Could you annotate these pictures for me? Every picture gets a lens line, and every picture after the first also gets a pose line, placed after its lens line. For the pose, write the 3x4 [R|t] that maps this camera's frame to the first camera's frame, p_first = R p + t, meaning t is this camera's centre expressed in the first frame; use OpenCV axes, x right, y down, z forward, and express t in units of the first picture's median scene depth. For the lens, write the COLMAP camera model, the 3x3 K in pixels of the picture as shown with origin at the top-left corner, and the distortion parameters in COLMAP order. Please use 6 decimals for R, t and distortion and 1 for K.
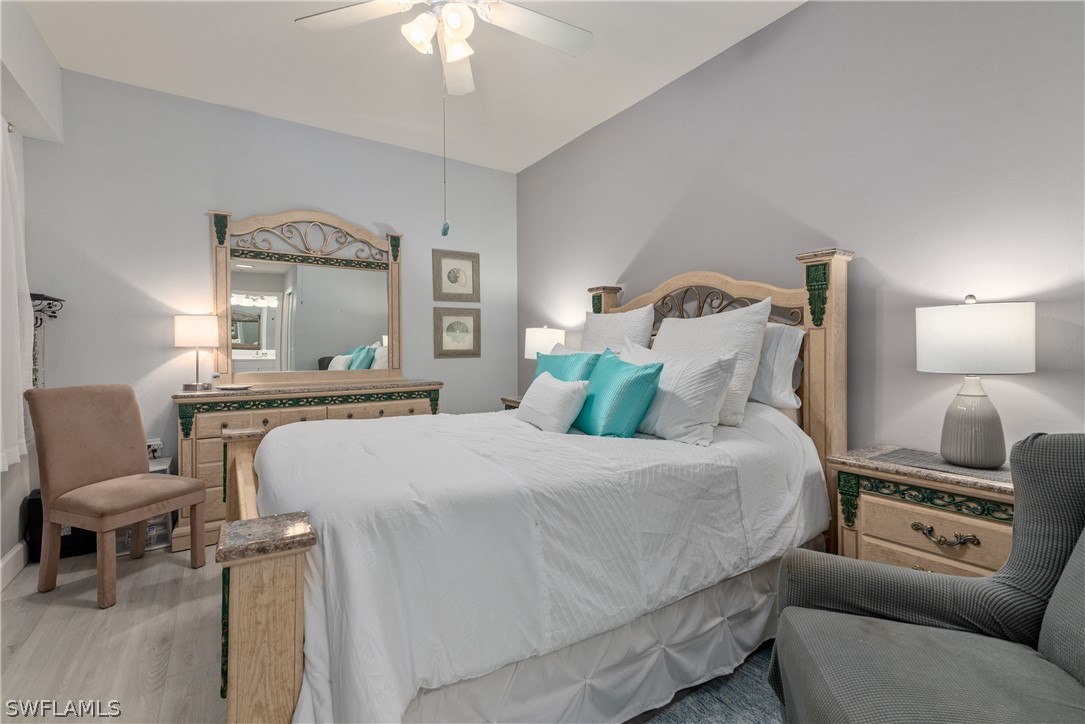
lens RADIAL K [[495.1, 0, 545.7], [0, 495.1, 348.6], [0, 0, 1]] dist [0.007713, -0.000657]
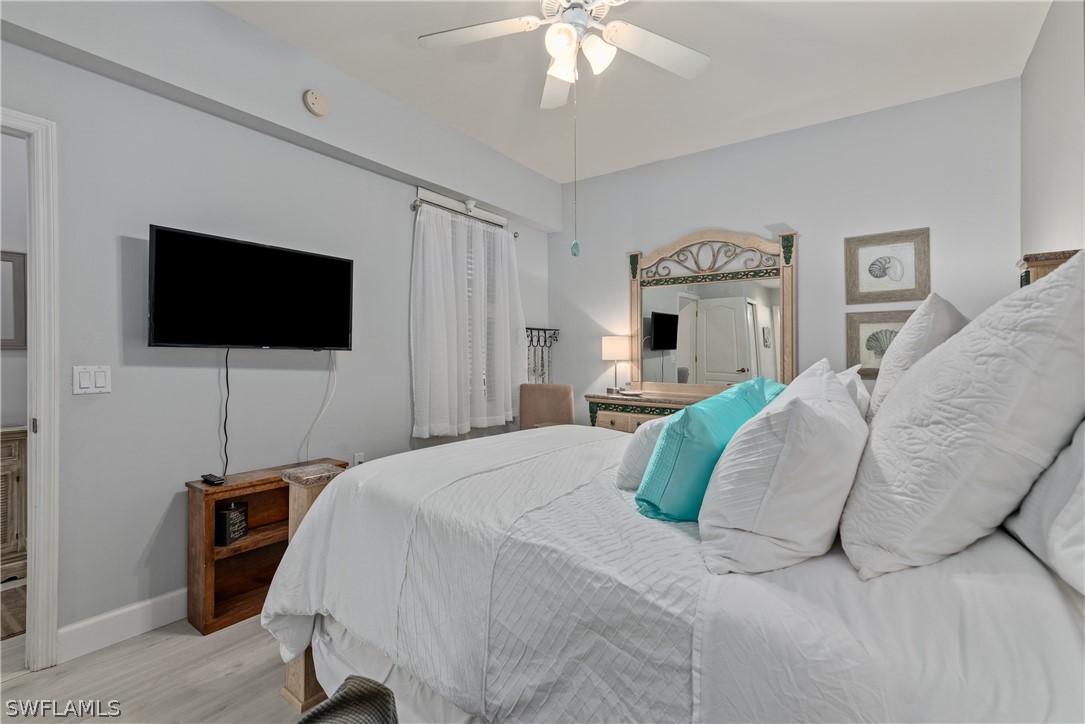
lens RADIAL K [[495.1, 0, 545.7], [0, 495.1, 348.6], [0, 0, 1]] dist [0.007713, -0.000657]
pose [[0.334591, -0.003402, -0.942357, 0.387494], [-0.010332, 0.999920, -0.007278, -0.018843], [0.942307, 0.012172, 0.334529, 0.327085]]
